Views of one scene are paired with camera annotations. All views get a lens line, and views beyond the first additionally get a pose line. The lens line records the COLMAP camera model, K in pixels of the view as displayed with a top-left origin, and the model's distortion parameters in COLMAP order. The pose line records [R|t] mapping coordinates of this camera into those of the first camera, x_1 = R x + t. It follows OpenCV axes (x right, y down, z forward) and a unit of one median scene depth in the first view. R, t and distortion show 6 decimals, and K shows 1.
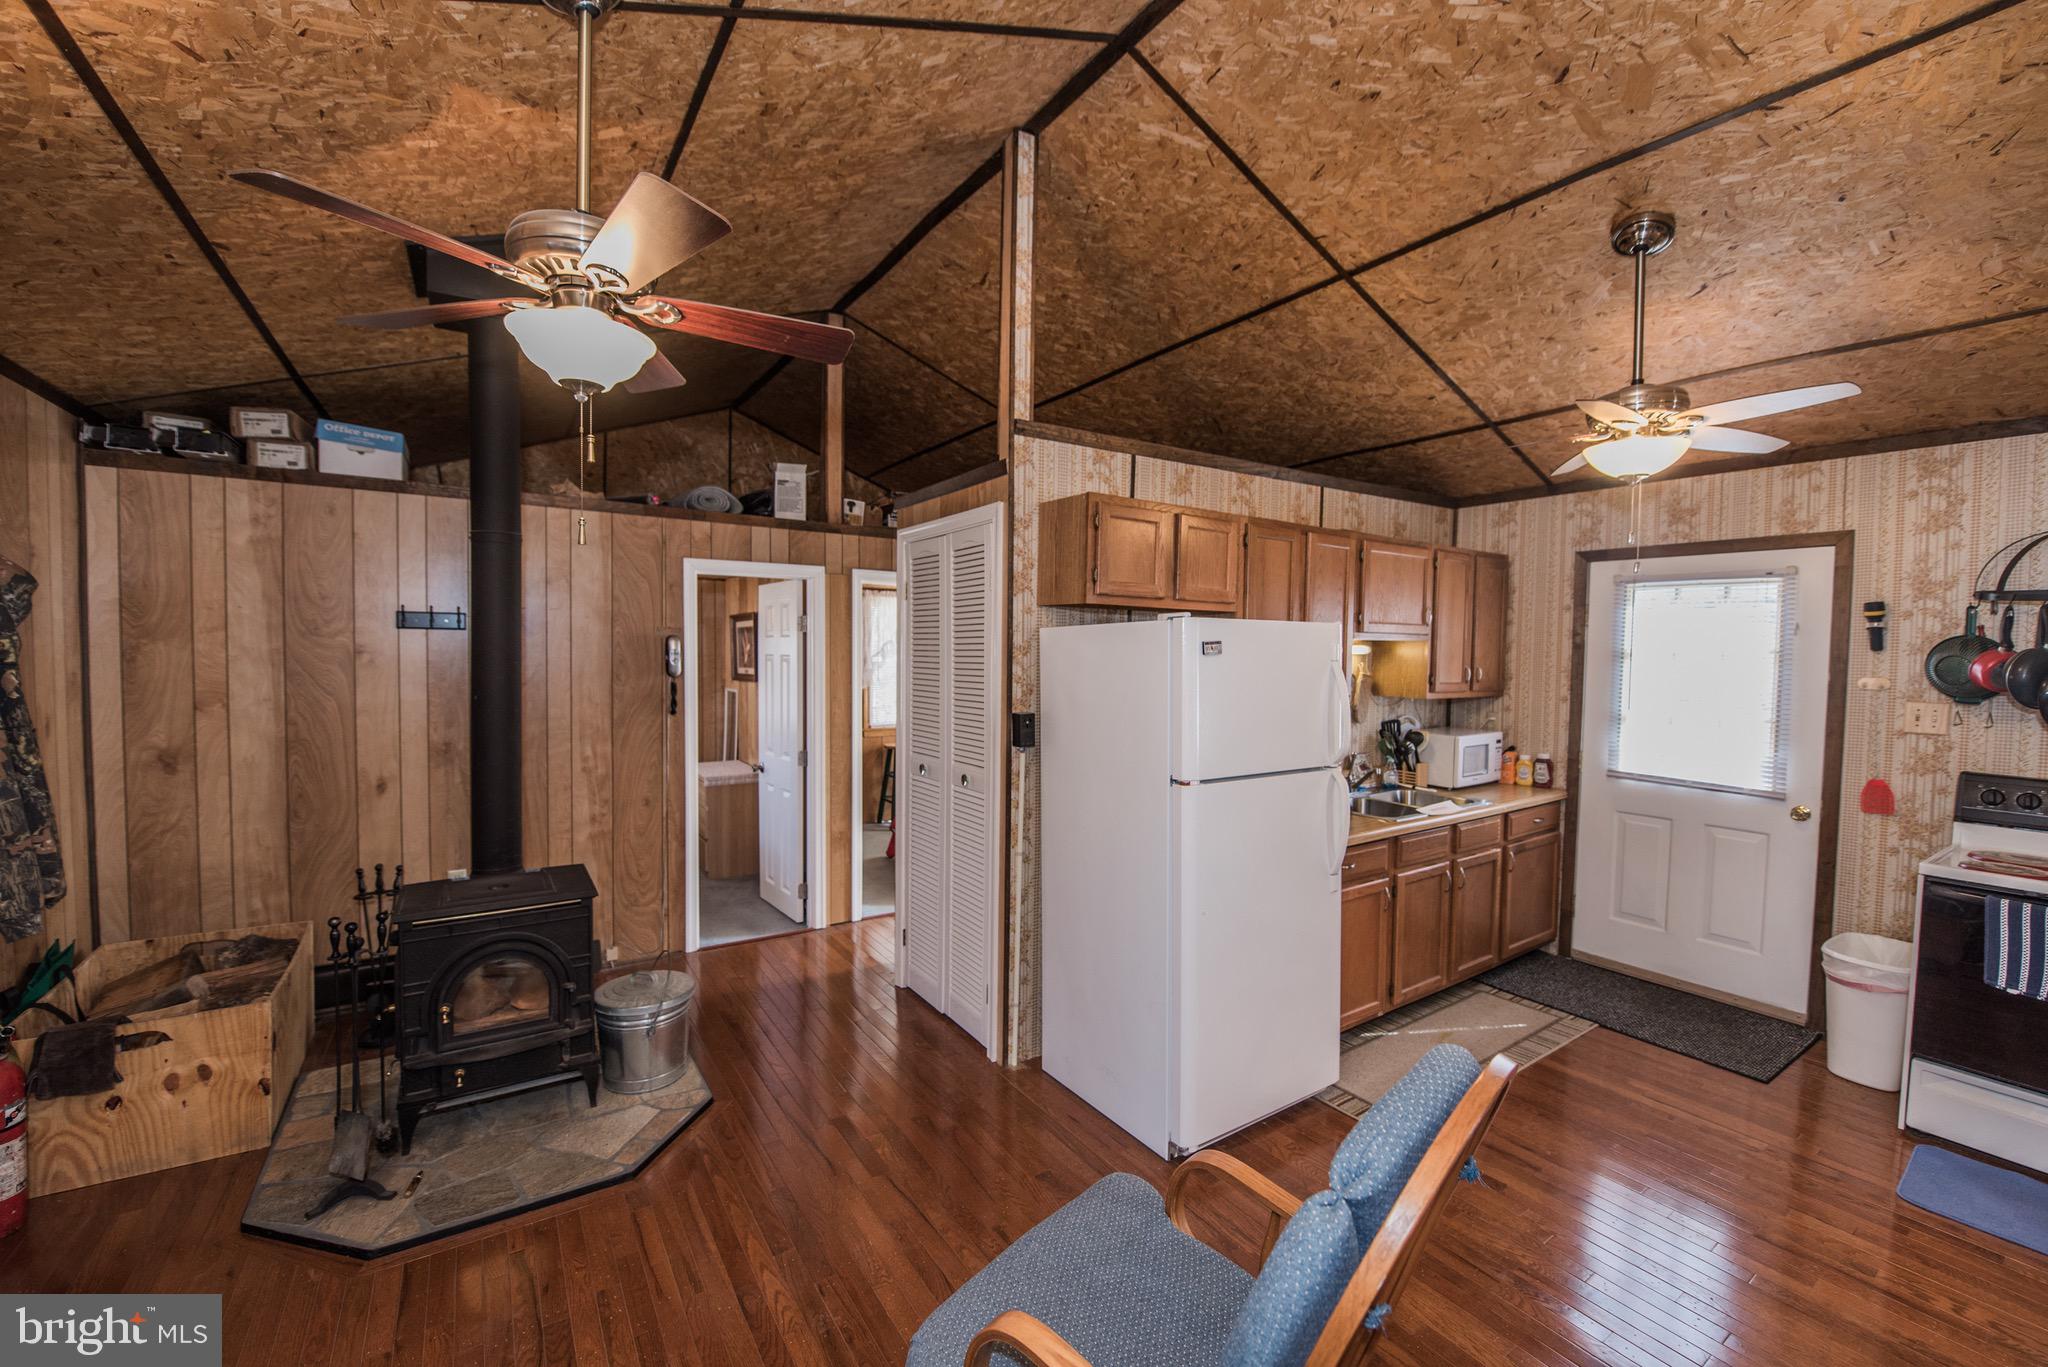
lens RADIAL K [[814.3, 0, 1020.0], [0, 814.3, 681.3], [0, 0, 1]] dist [-0.015339, -0.002191]
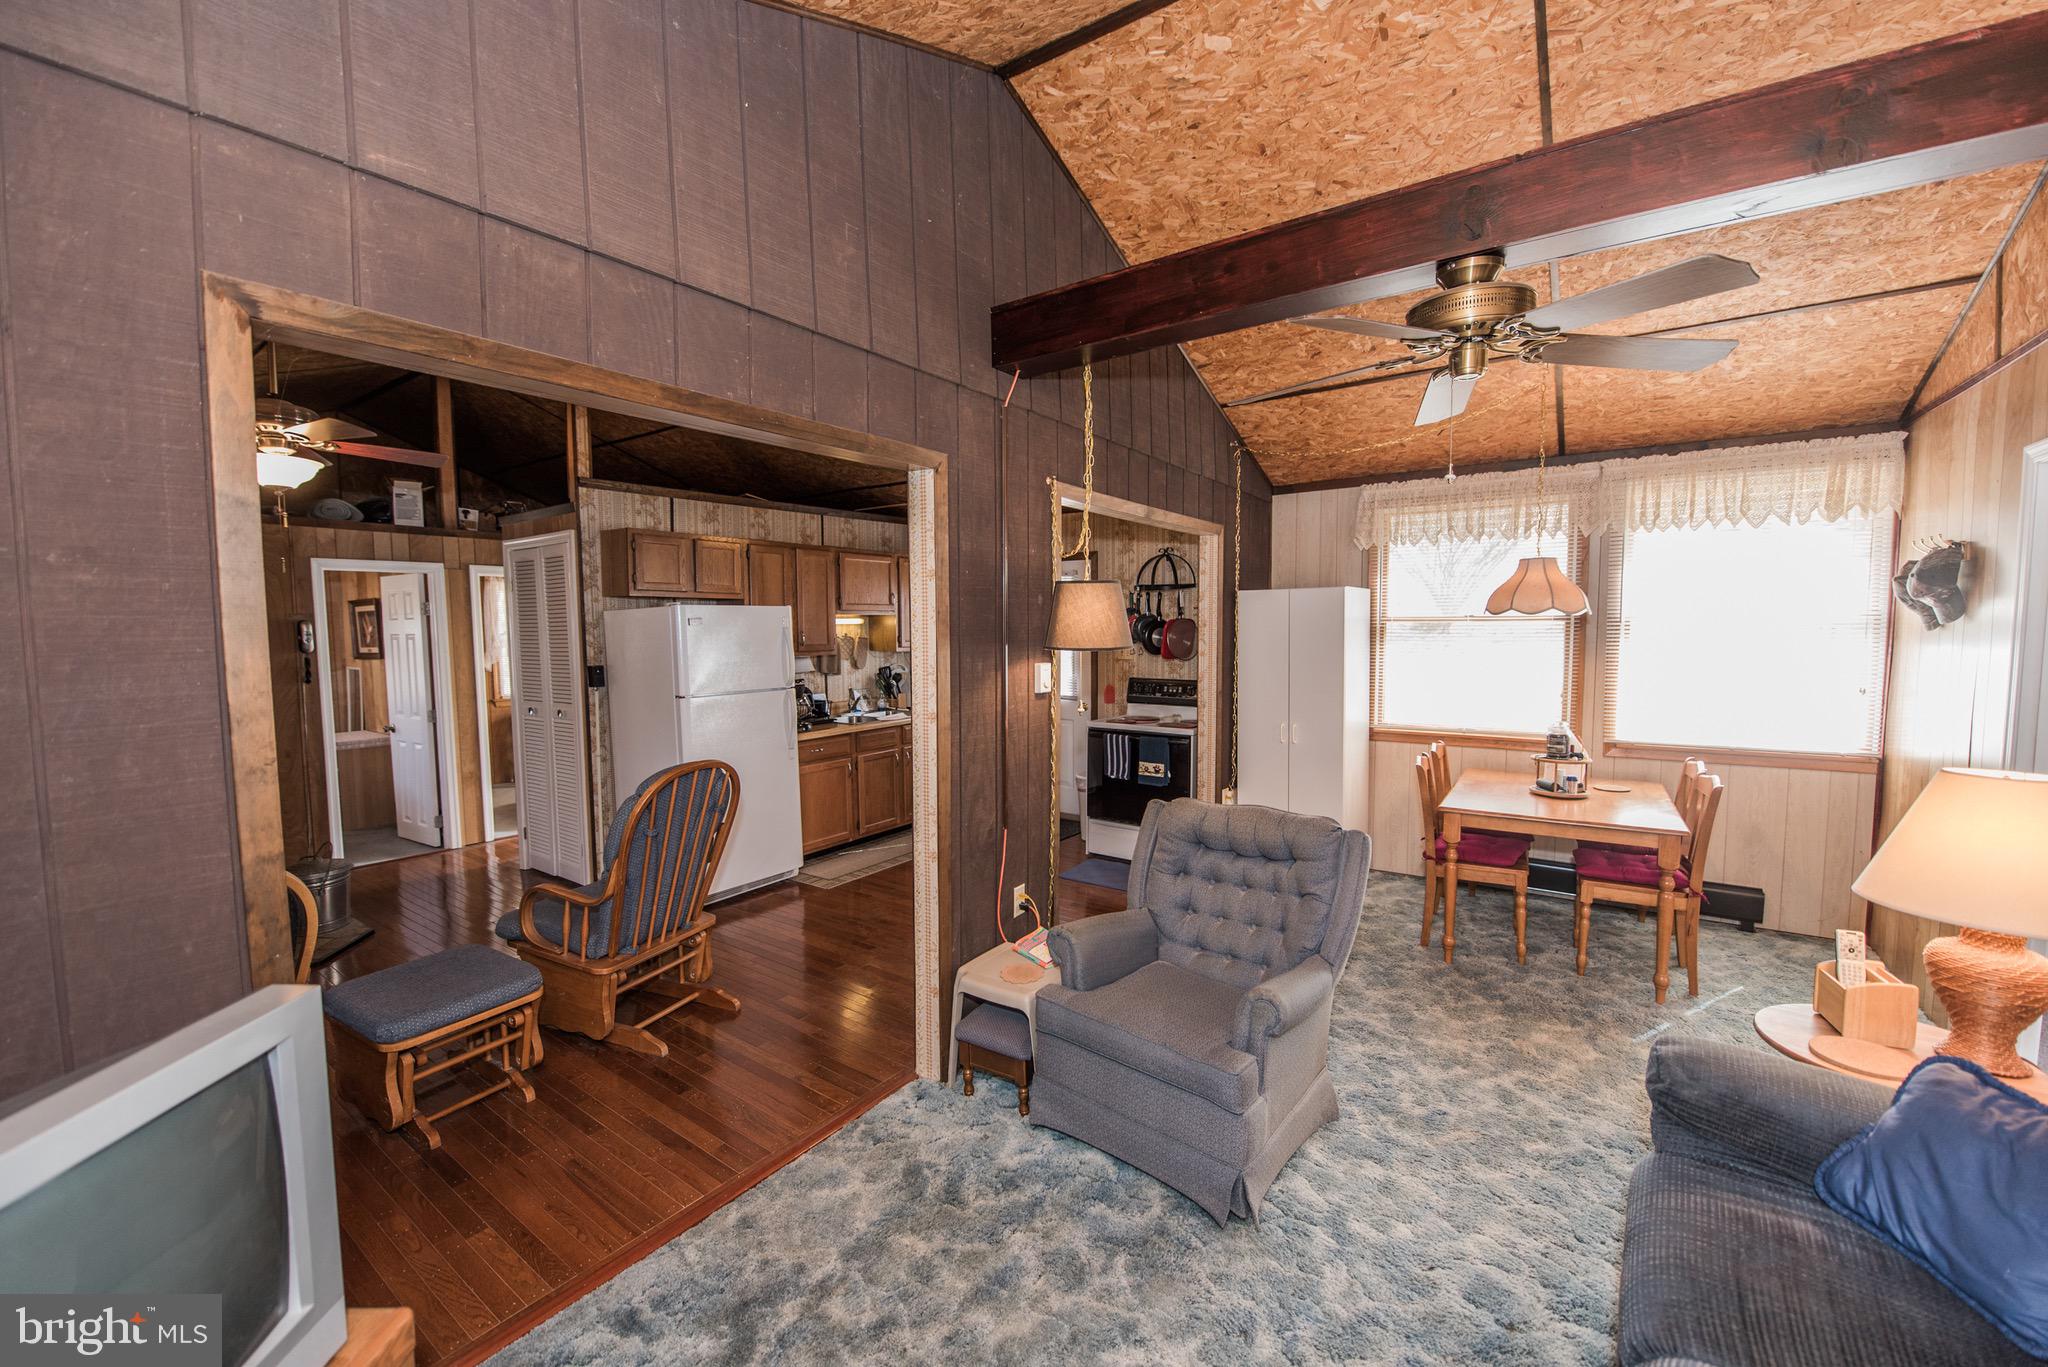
lens RADIAL K [[814.3, 0, 1022.3], [0, 814.3, 684.3], [0, 0, 1]] dist [-0.015339, -0.002191]
pose [[0.931056, -0.046046, 0.361959, 0.169301], [0.033128, 0.998576, 0.041817, 0.030611], [-0.363369, -0.026943, 0.931256, -0.628331]]
